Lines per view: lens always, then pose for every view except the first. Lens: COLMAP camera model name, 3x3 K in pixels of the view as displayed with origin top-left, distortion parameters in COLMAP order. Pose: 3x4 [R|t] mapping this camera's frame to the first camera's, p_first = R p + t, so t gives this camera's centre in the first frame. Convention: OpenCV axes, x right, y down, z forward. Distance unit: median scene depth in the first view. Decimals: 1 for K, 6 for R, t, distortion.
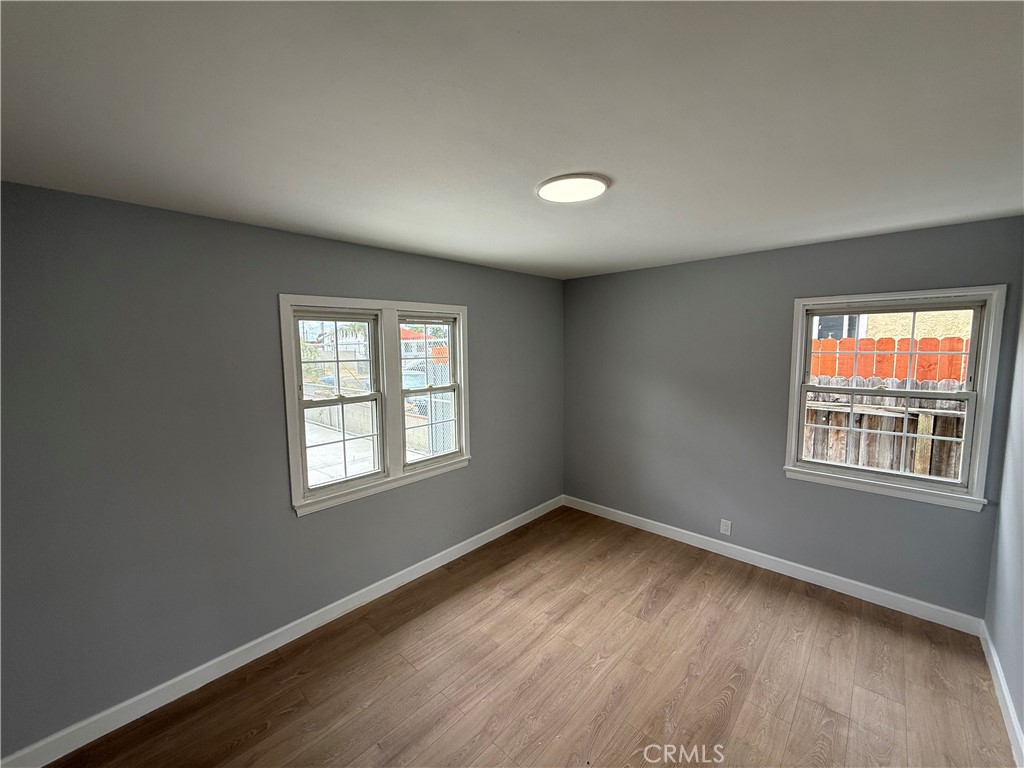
lens RADIAL K [[409.2, 0, 510.5], [0, 409.2, 382.6], [0, 0, 1]] dist [-0.001953, -0.000609]
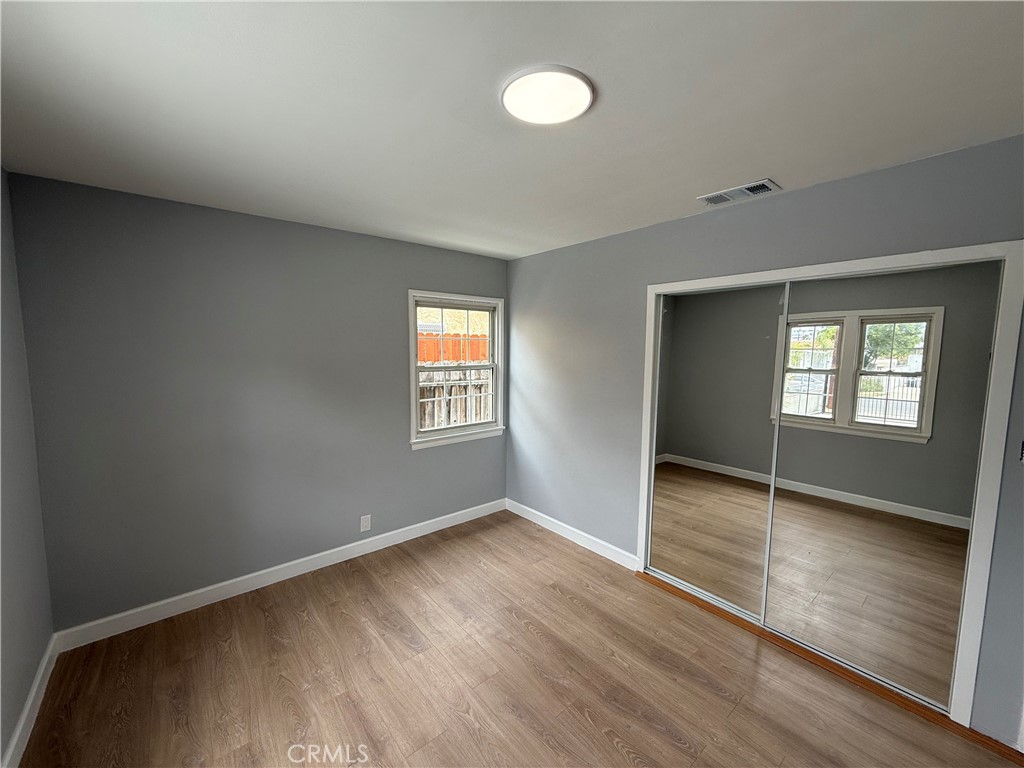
lens RADIAL K [[409.2, 0, 508.2], [0, 409.2, 384.7], [0, 0, 1]] dist [-0.001953, -0.000609]
pose [[0.121141, -0.085292, 0.988964, -0.391032], [0.088329, 0.993276, 0.074844, -0.006753], [-0.988698, 0.078288, 0.127860, 0.608180]]
